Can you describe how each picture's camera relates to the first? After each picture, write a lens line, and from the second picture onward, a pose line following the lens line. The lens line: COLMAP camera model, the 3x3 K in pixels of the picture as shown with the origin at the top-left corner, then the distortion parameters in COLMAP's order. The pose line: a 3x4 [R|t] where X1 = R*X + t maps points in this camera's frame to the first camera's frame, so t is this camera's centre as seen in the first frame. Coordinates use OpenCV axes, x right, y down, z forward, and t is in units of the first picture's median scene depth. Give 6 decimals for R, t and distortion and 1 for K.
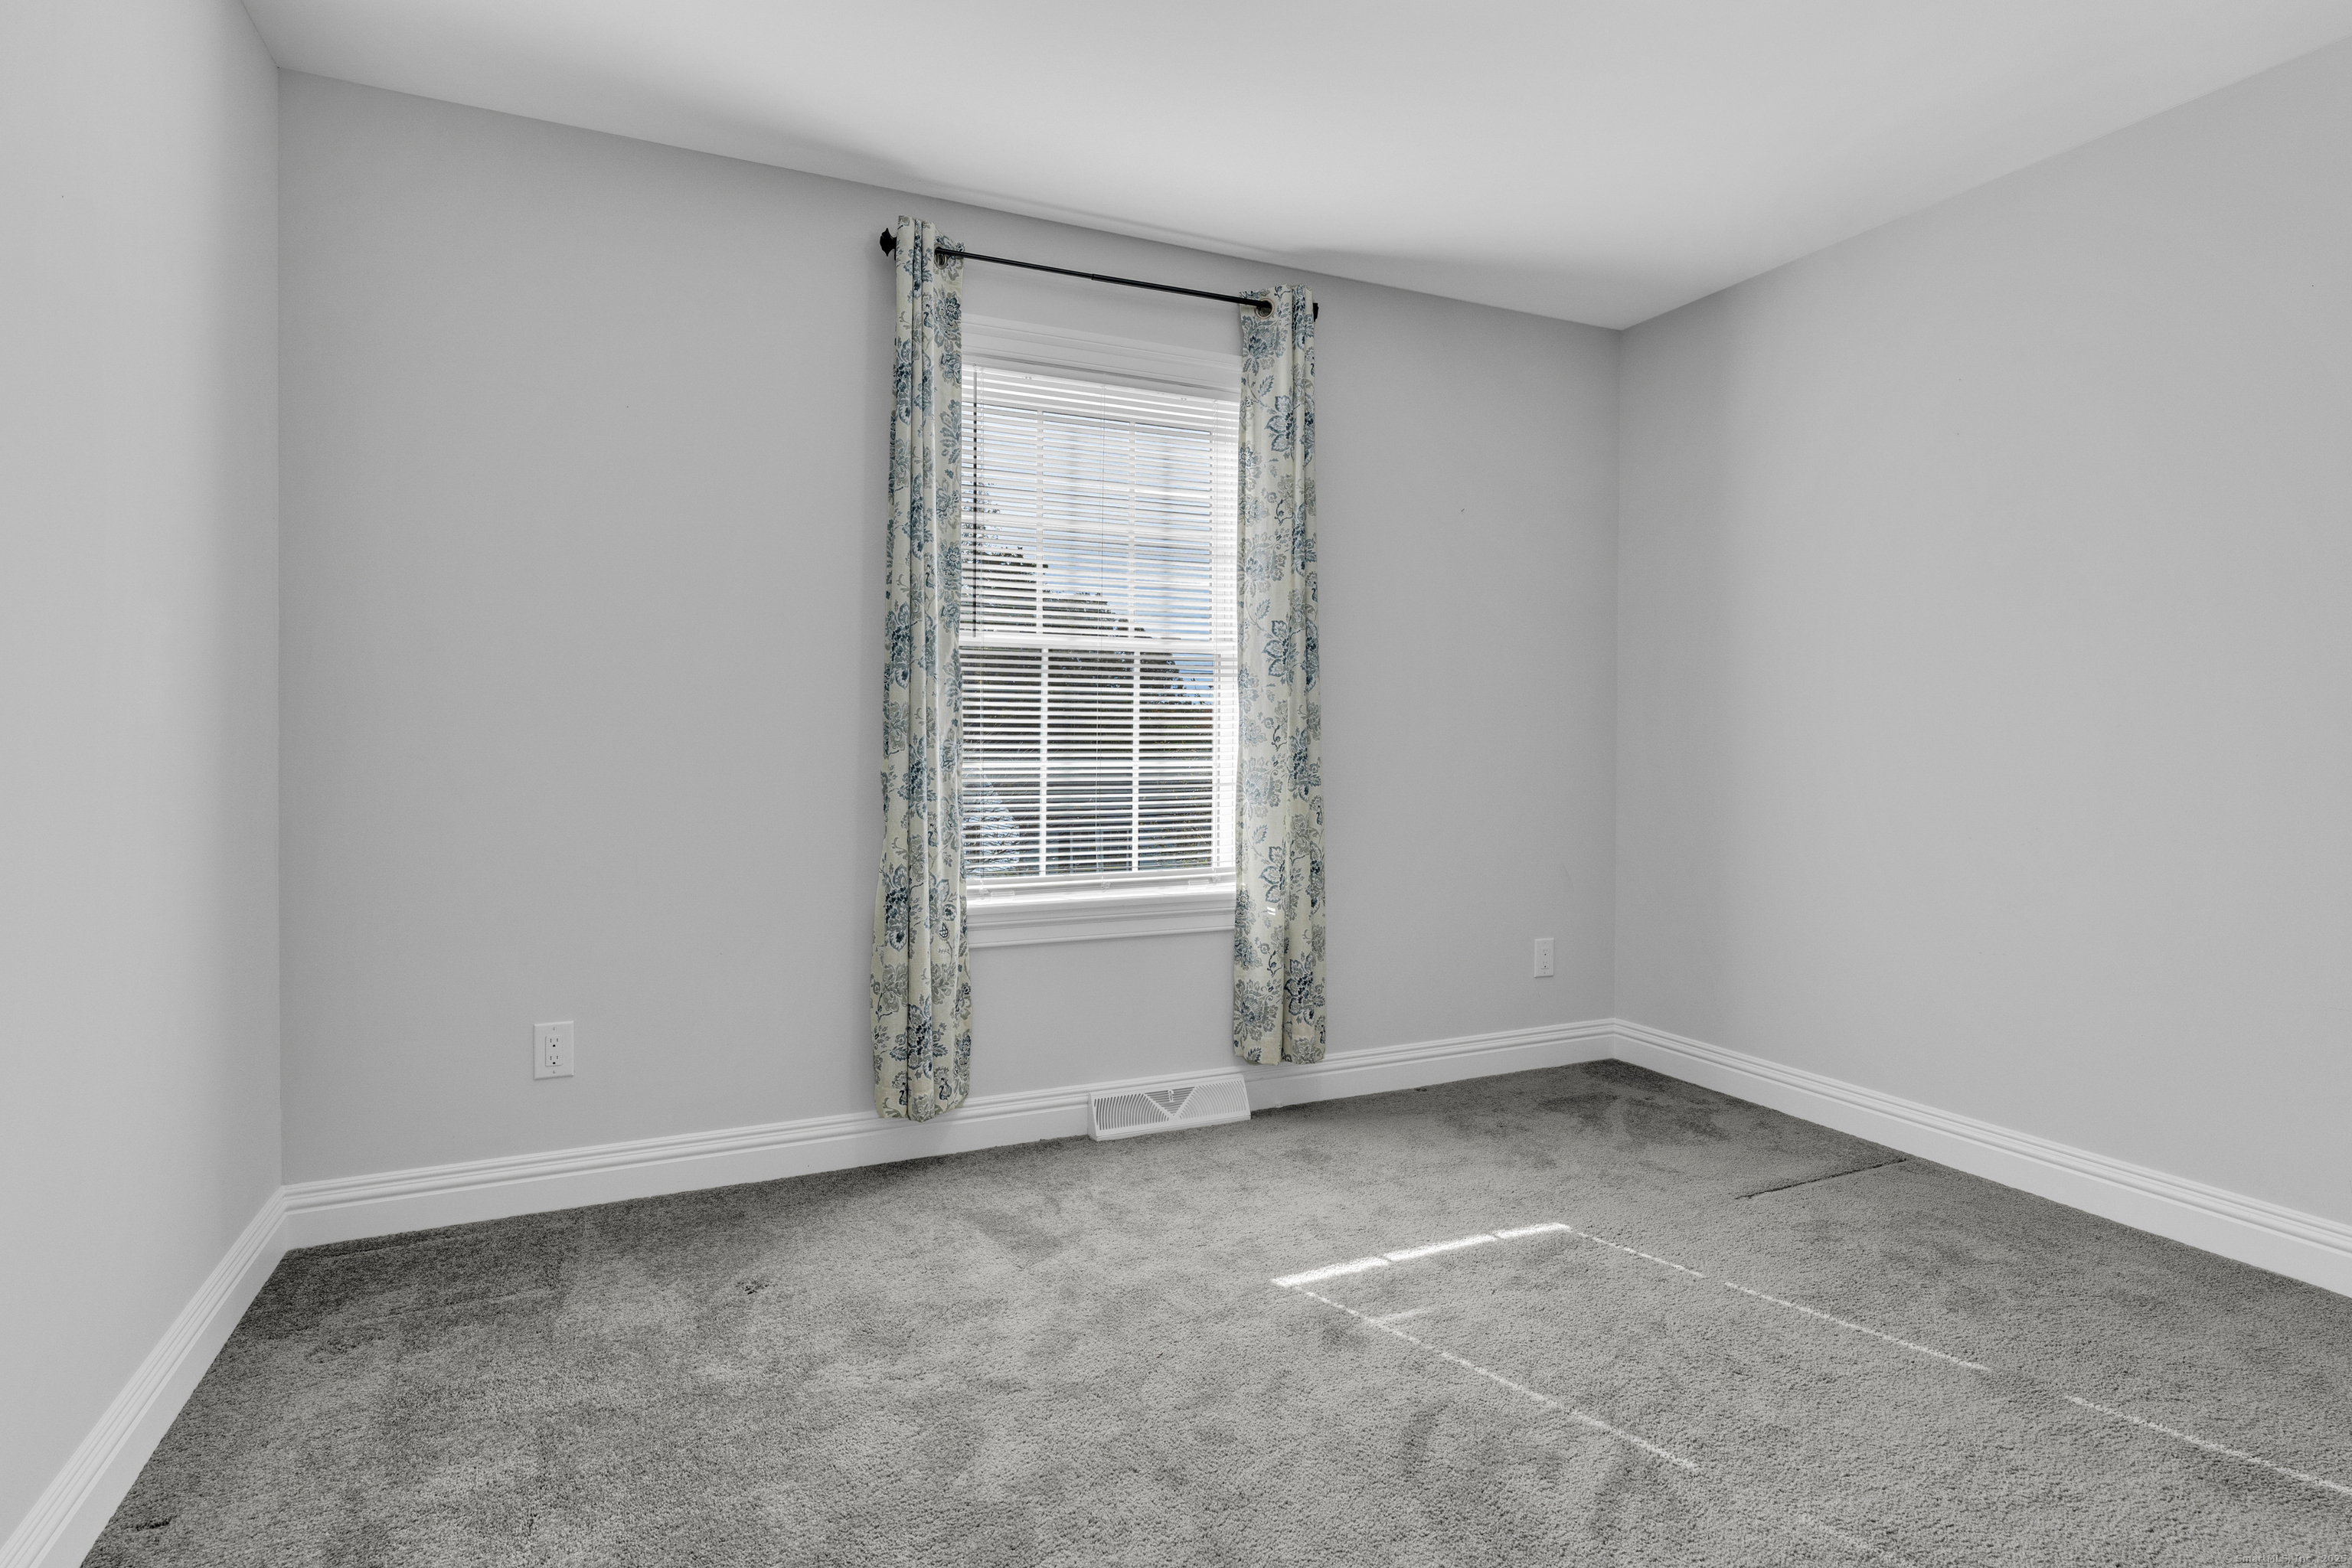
lens RADIAL K [[1205.0, 0, 1033.0], [0, 1205.0, 764.0], [0, 0, 1]] dist [0.001649, 0.000807]
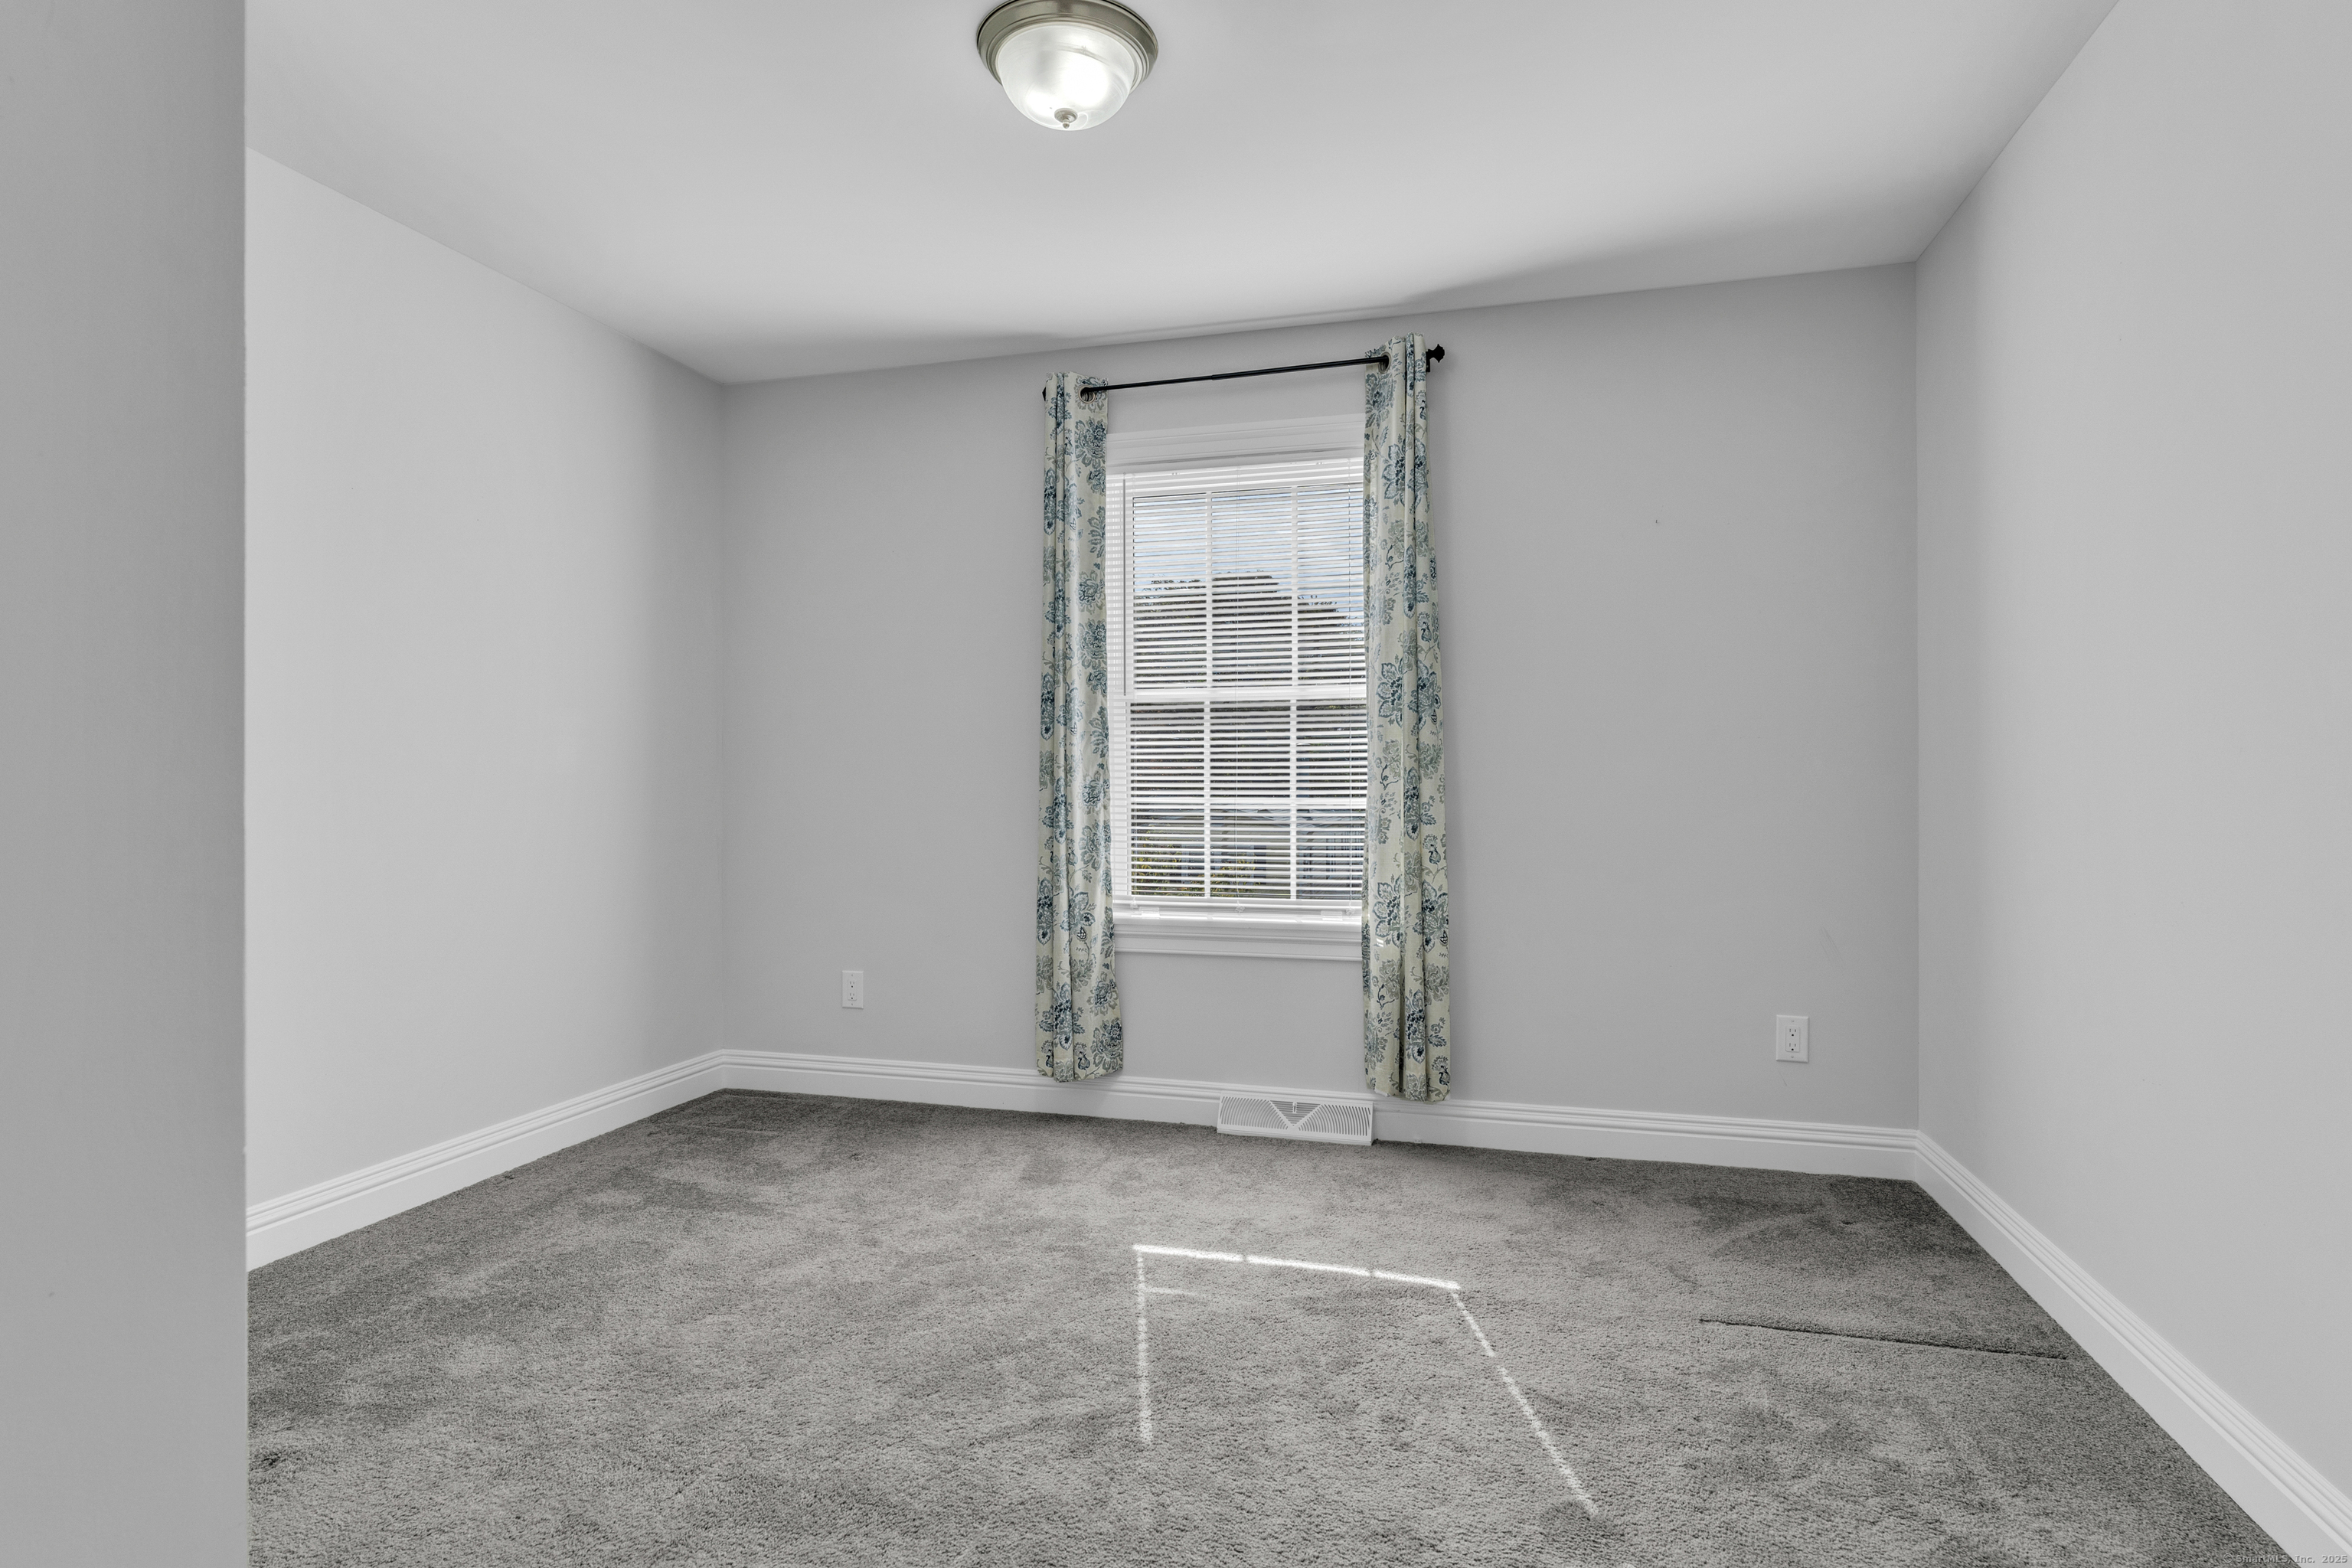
lens RADIAL K [[1232.6, 0, 1185.9], [0, 1232.6, 782.8], [0, 0, 1]] dist [0.001121, -0.000631]
pose [[0.759856, -0.001548, -0.650090, 0.810590], [-0.008214, 0.999894, -0.011982, -0.002796], [0.650040, 0.014444, 0.759763, 0.095947]]
